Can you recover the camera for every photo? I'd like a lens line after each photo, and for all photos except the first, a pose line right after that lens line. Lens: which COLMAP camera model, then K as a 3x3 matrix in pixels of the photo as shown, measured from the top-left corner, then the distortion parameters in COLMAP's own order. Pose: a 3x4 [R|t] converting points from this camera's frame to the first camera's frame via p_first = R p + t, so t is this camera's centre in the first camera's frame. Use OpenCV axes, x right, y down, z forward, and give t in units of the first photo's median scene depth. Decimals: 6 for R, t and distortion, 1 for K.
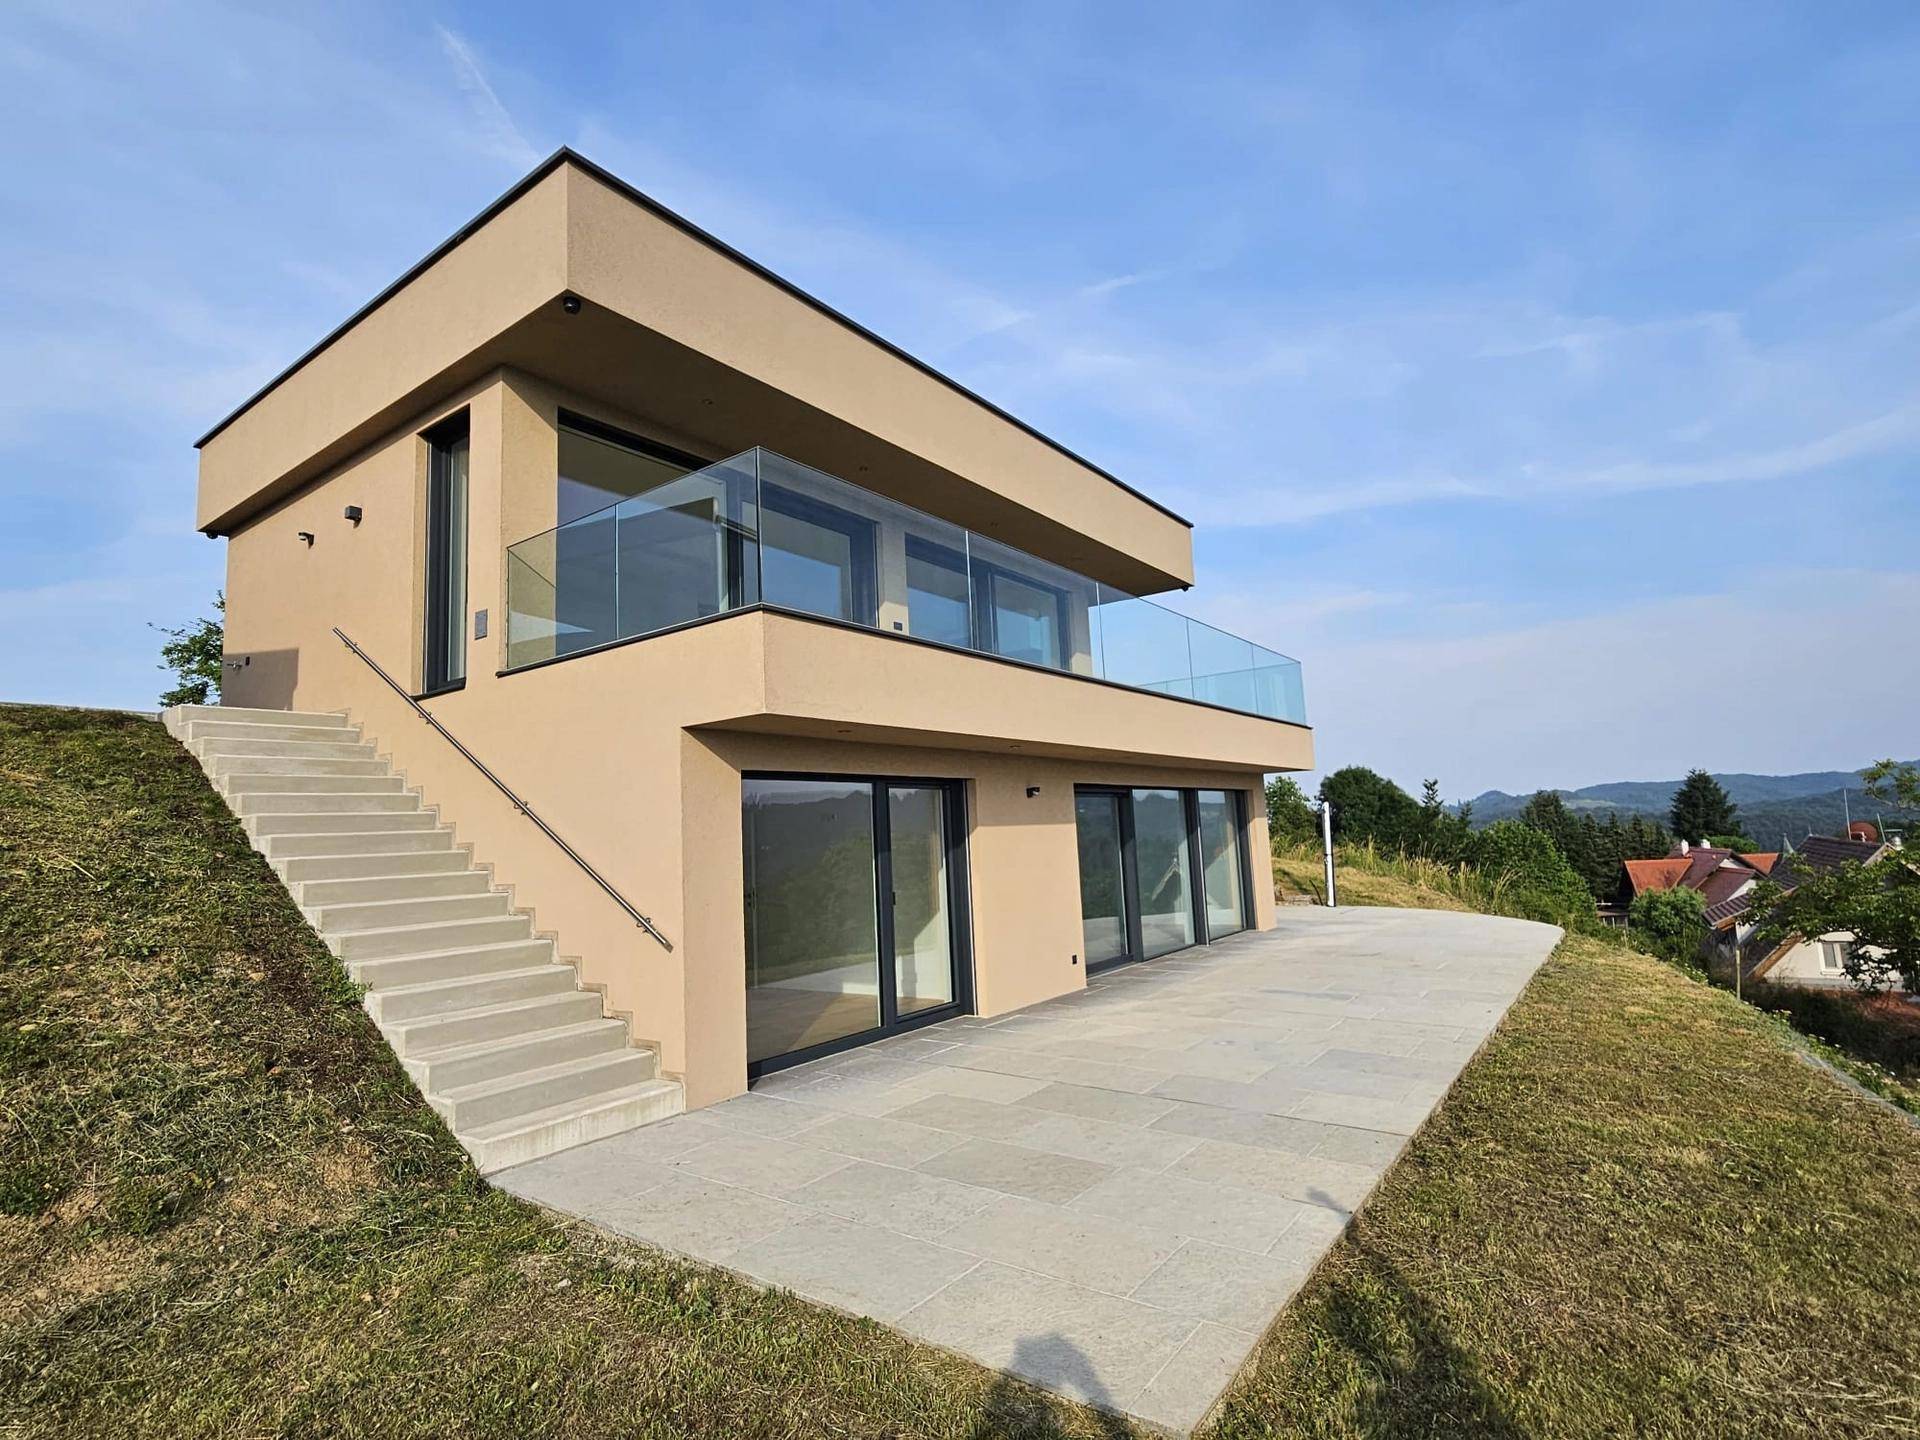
lens RADIAL K [[970.3, 0, 960.0], [0, 970.3, 720.0], [0, 0, 1]] dist [0.020554, 0.000117]
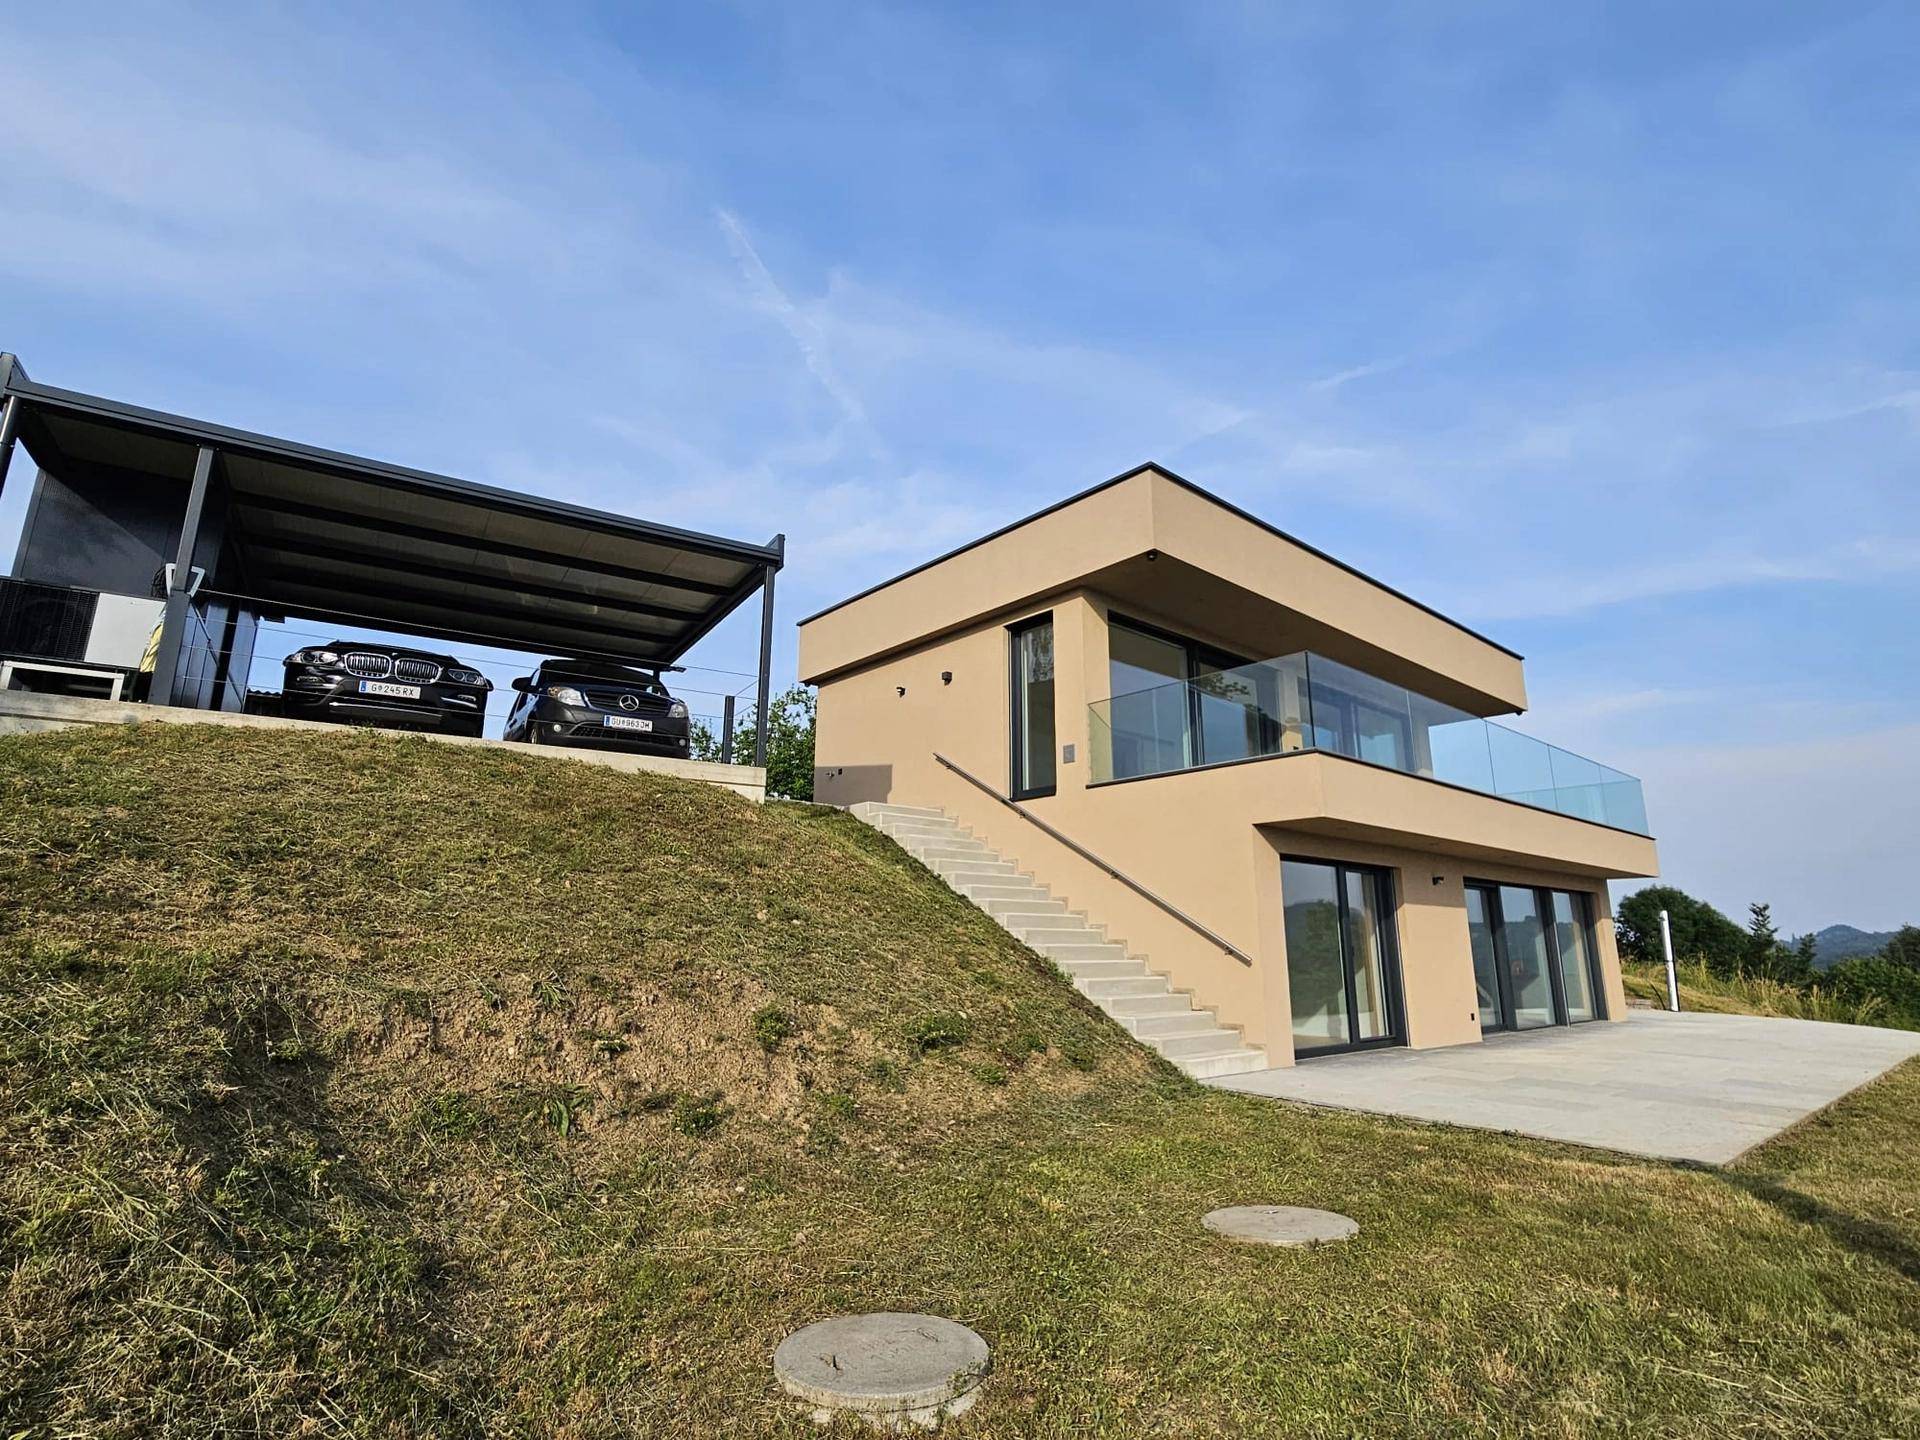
lens RADIAL K [[990.3, 0, 960.0], [0, 990.3, 720.0], [0, 0, 1]] dist [0.018172, -0.001112]
pose [[0.977170, 0.000631, -0.212458, -0.186001], [-0.022367, 0.994744, -0.099917, 0.005268], [0.211278, 0.102388, 0.972048, -0.316026]]
